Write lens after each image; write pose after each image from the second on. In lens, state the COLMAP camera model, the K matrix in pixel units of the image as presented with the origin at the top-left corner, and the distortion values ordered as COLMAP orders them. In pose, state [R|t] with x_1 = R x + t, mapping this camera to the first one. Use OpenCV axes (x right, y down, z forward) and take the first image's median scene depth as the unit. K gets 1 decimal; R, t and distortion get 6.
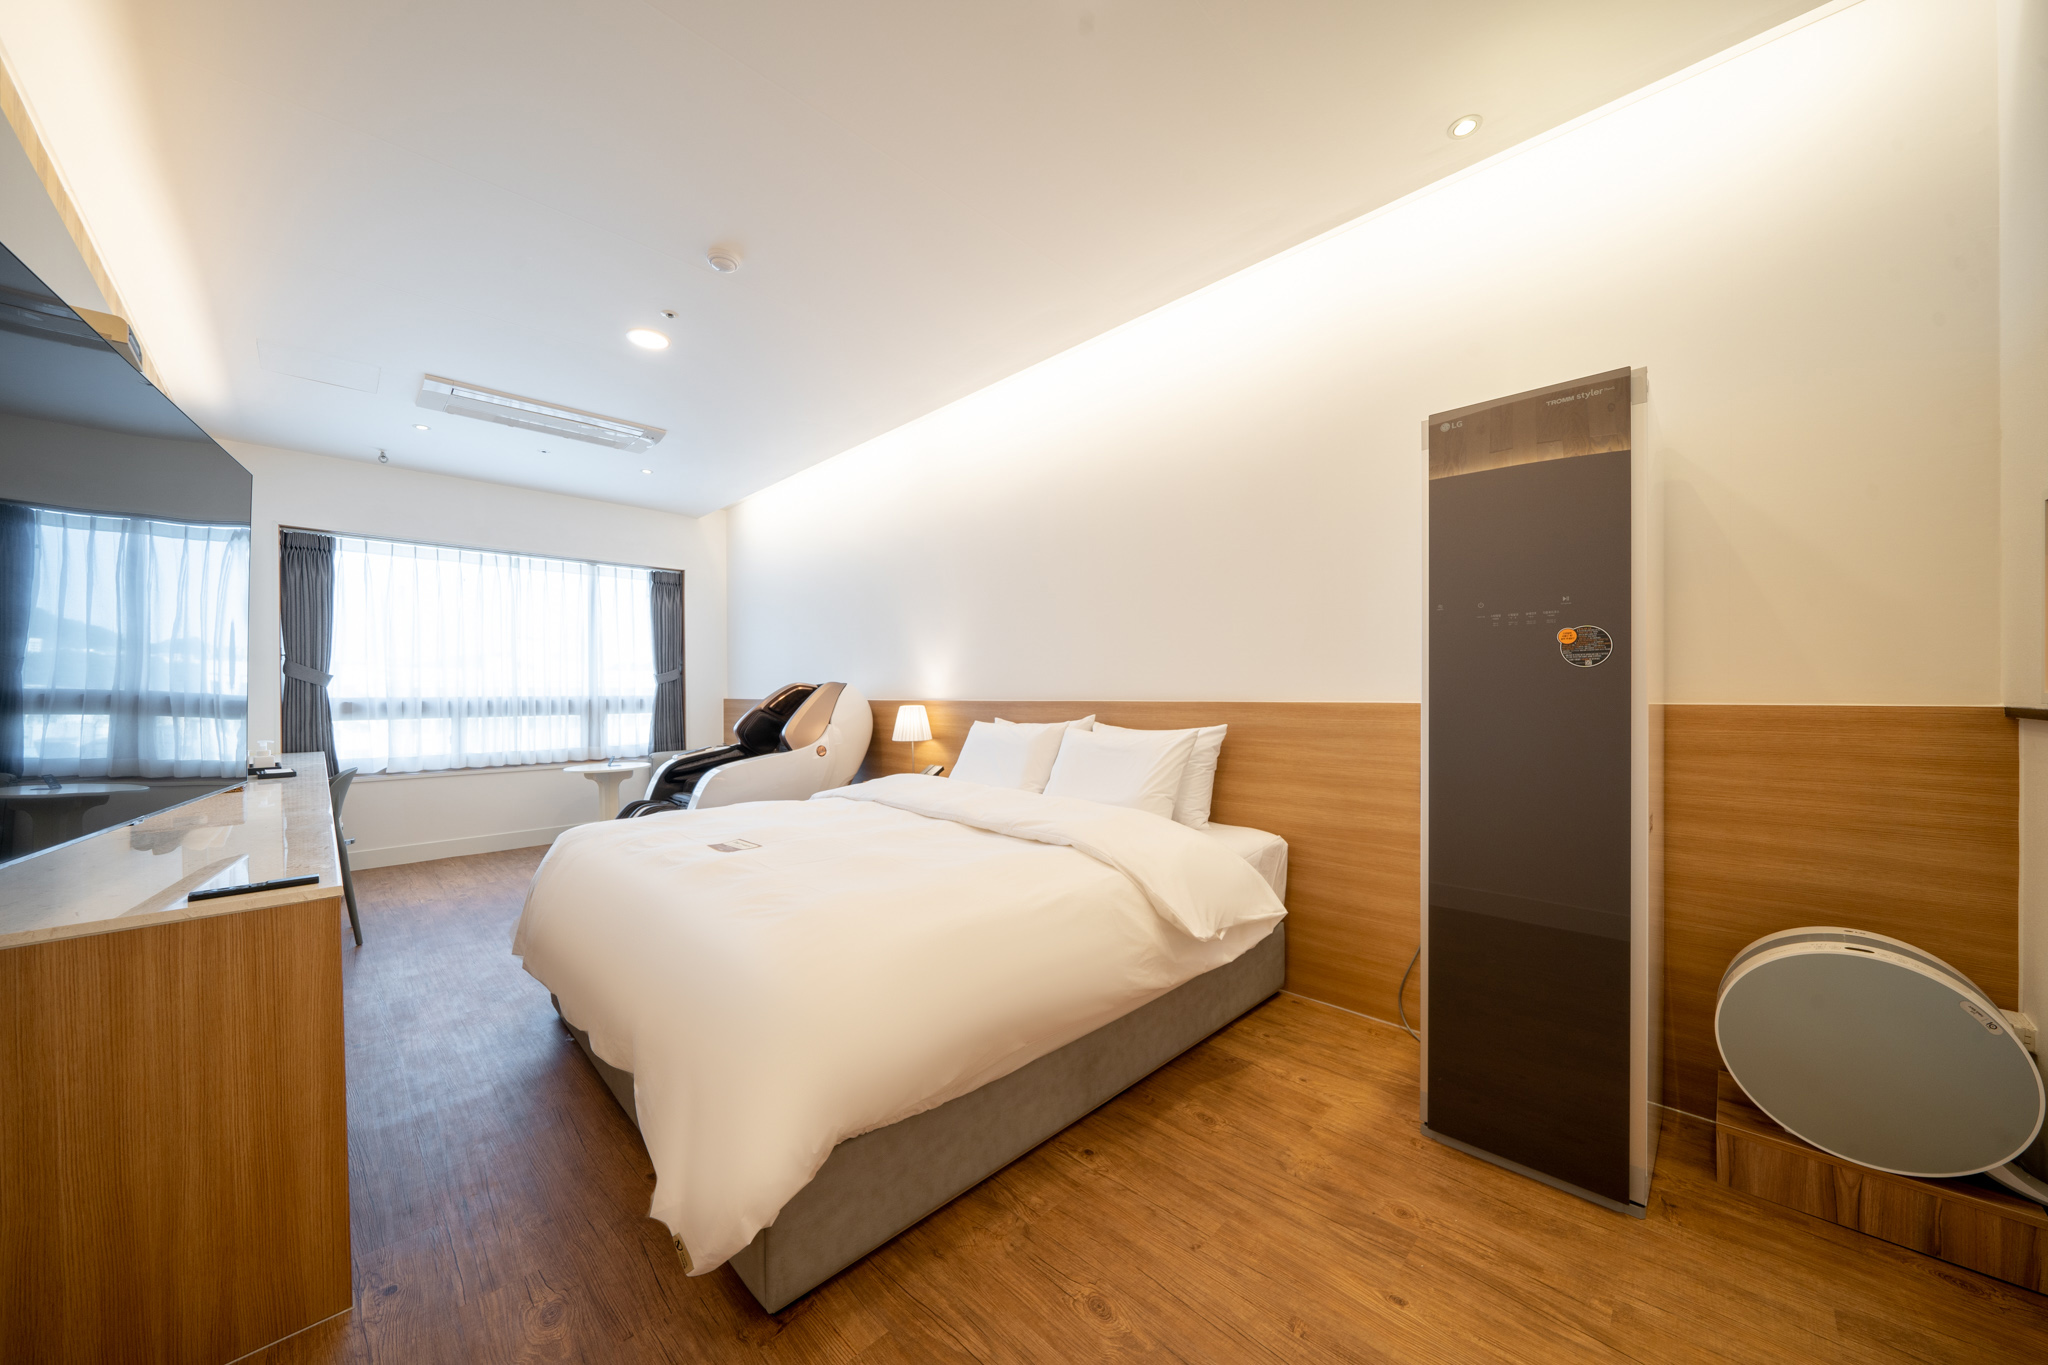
lens RADIAL K [[702.1, 0, 1033.8], [0, 702.1, 691.2], [0, 0, 1]] dist [-0.001346, -0.000079]
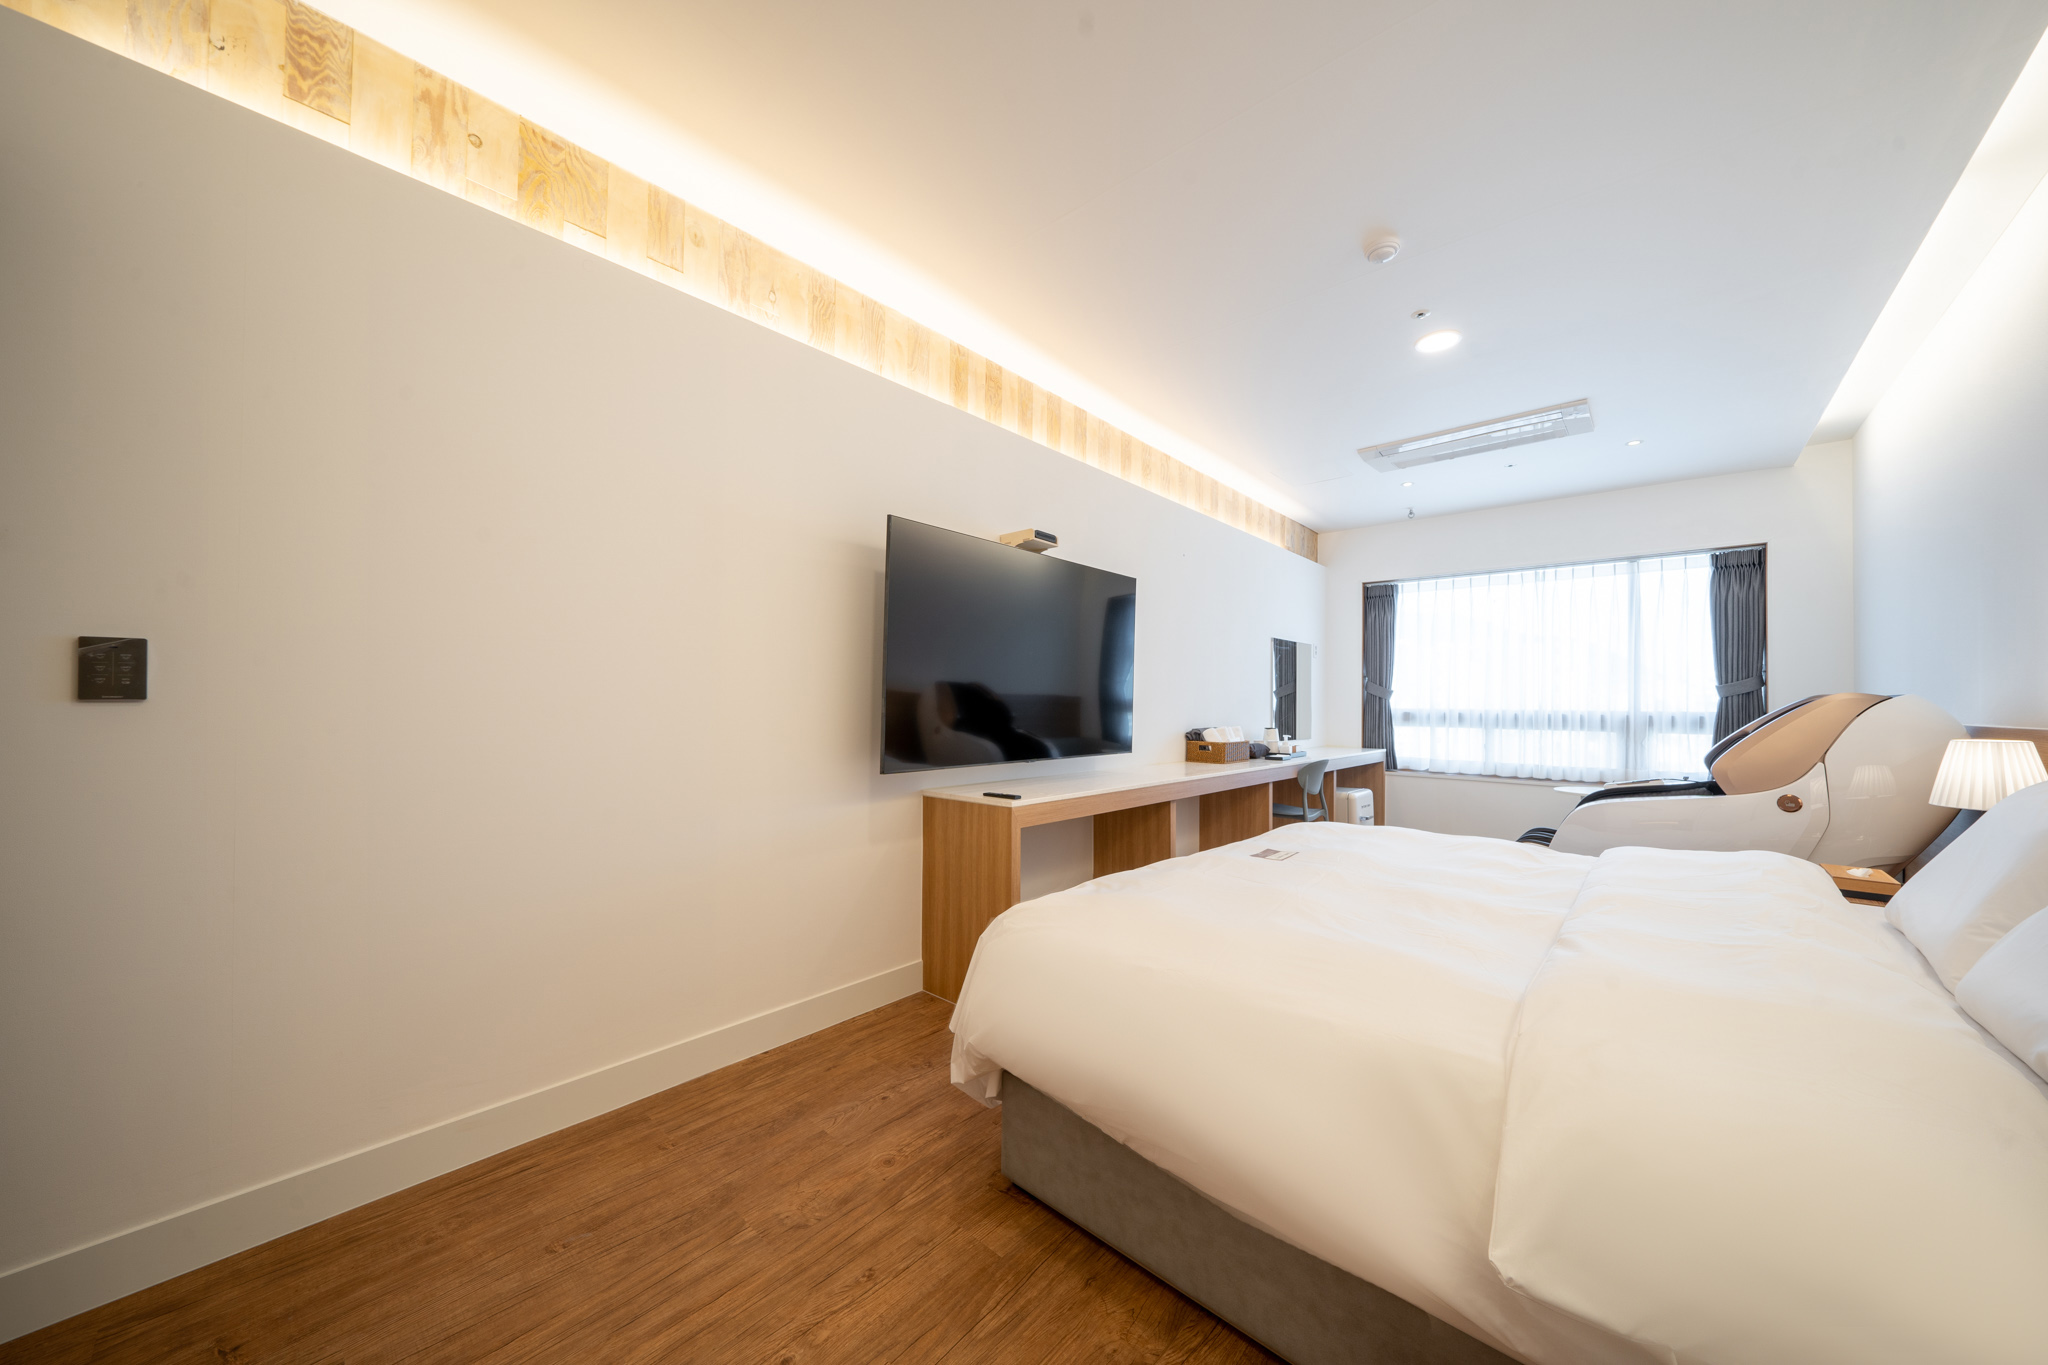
lens RADIAL K [[702.1, 0, 1033.8], [0, 702.1, 691.2], [0, 0, 1]] dist [-0.001346, -0.000079]
pose [[0.053933, -0.010777, -0.998486, 0.260461], [-0.009801, 0.999888, -0.011322, -0.001306], [0.998496, 0.010396, 0.053821, 0.267270]]
